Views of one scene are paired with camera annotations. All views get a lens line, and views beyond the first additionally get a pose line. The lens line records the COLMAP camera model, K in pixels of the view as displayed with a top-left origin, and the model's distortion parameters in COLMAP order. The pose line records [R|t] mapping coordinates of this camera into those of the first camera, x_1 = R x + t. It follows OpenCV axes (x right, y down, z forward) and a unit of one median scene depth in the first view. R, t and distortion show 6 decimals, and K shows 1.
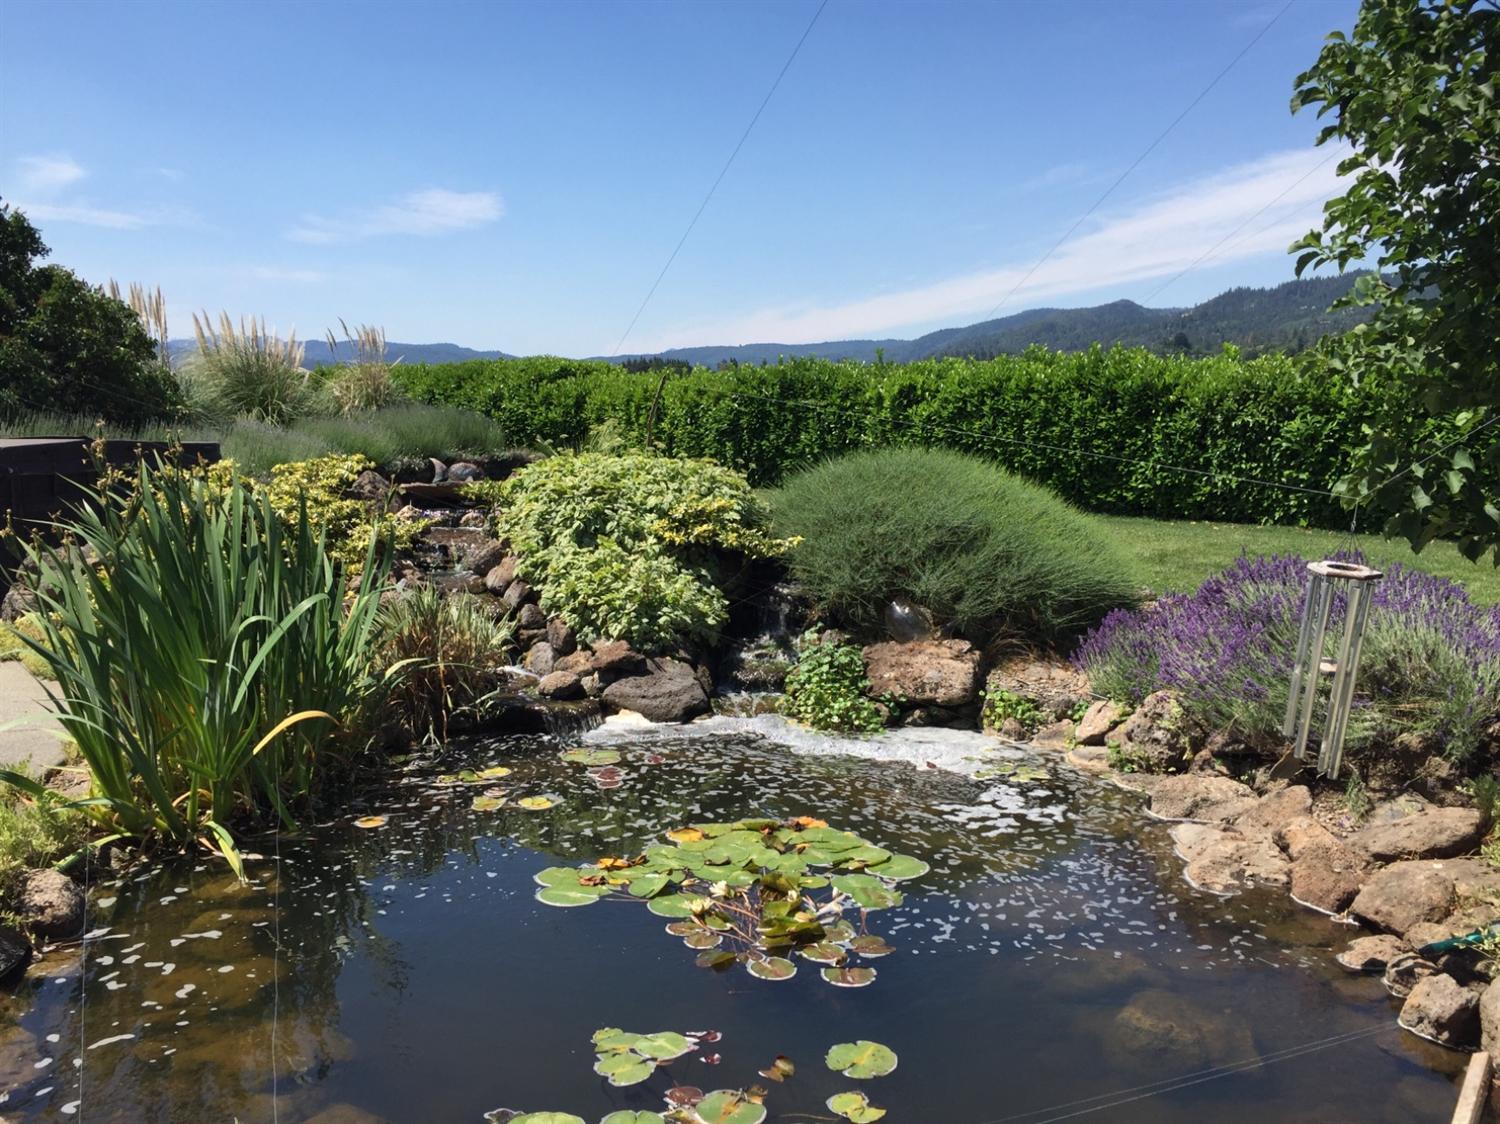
lens RADIAL K [[1321.5, 0, 750.0], [0, 1321.5, 562.0], [0, 0, 1]] dist [0.050995, -0.002019]
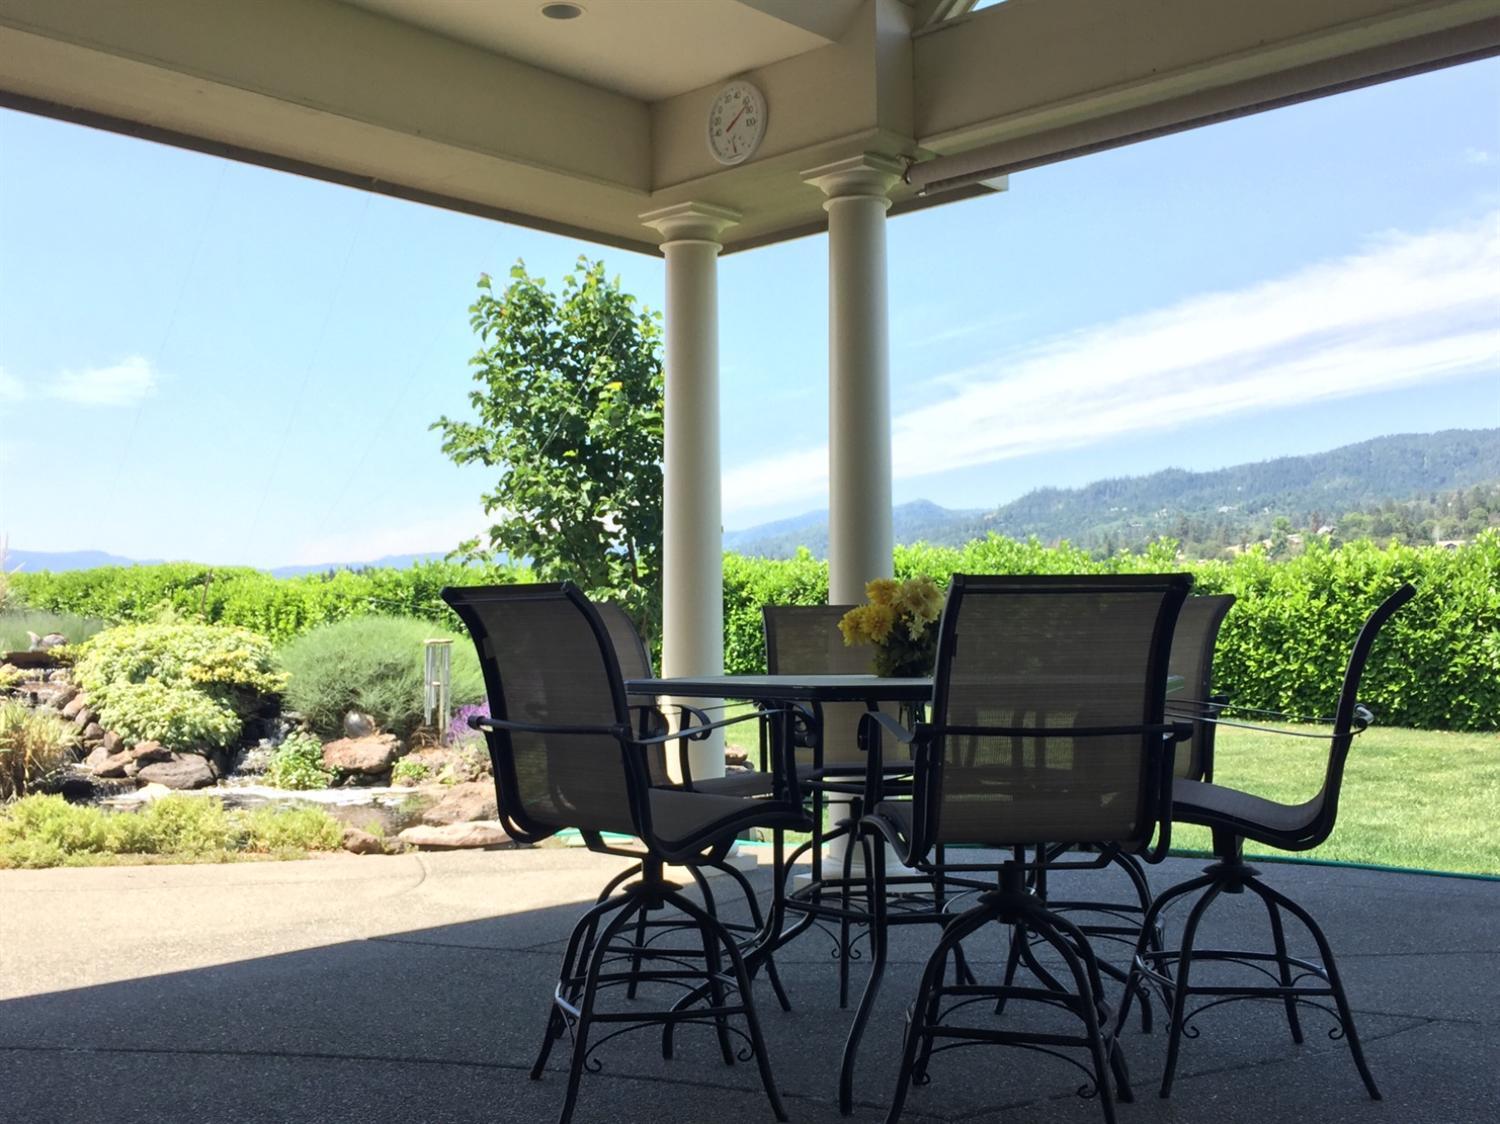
lens RADIAL K [[1540.3, 0, 750.0], [0, 1540.3, 562.0], [0, 0, 1]] dist [0.067502, -0.006464]
pose [[0.984302, -0.006185, 0.176383, 0.238257], [0.033355, 0.987895, -0.151494, 0.137460], [-0.173311, 0.154999, 0.972594, -0.804549]]
